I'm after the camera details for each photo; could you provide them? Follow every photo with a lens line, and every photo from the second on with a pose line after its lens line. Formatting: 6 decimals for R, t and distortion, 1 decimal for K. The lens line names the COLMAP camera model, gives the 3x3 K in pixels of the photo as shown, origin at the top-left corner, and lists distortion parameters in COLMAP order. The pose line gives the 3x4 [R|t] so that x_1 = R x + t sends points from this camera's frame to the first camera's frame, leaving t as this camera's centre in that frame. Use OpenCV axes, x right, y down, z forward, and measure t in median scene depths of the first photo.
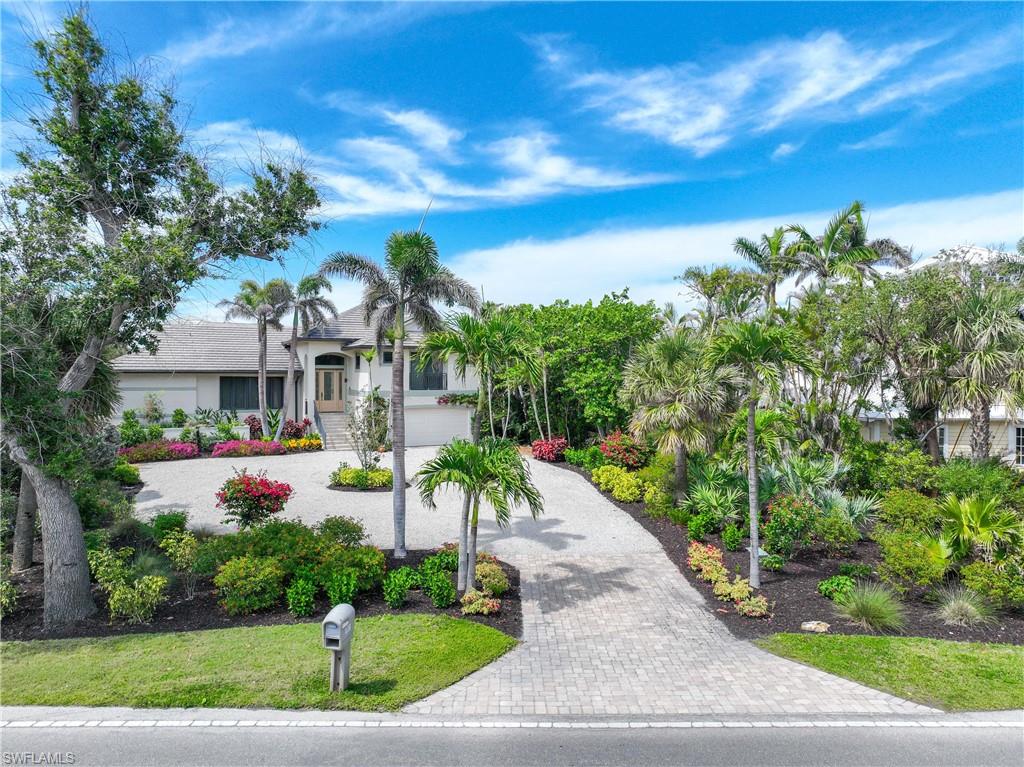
lens RADIAL K [[722.8, 0, 513.8], [0, 722.8, 383.2], [0, 0, 1]] dist [-0.002809, 0.016059]
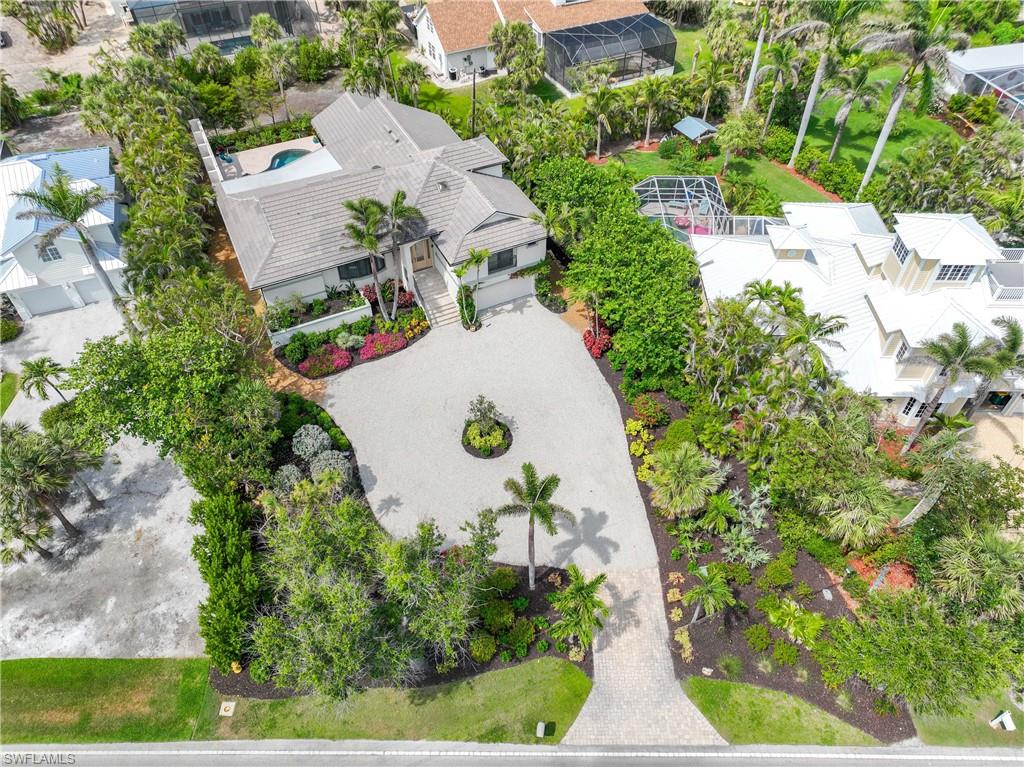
lens RADIAL K [[722.8, 0, 511.7], [0, 722.8, 383.4], [0, 0, 1]] dist [-0.002809, 0.016059]
pose [[0.999904, 0.001744, -0.013779, -0.147284], [0.008600, 0.701257, 0.712857, -1.319073], [0.010905, -0.712906, 0.701175, -0.053572]]
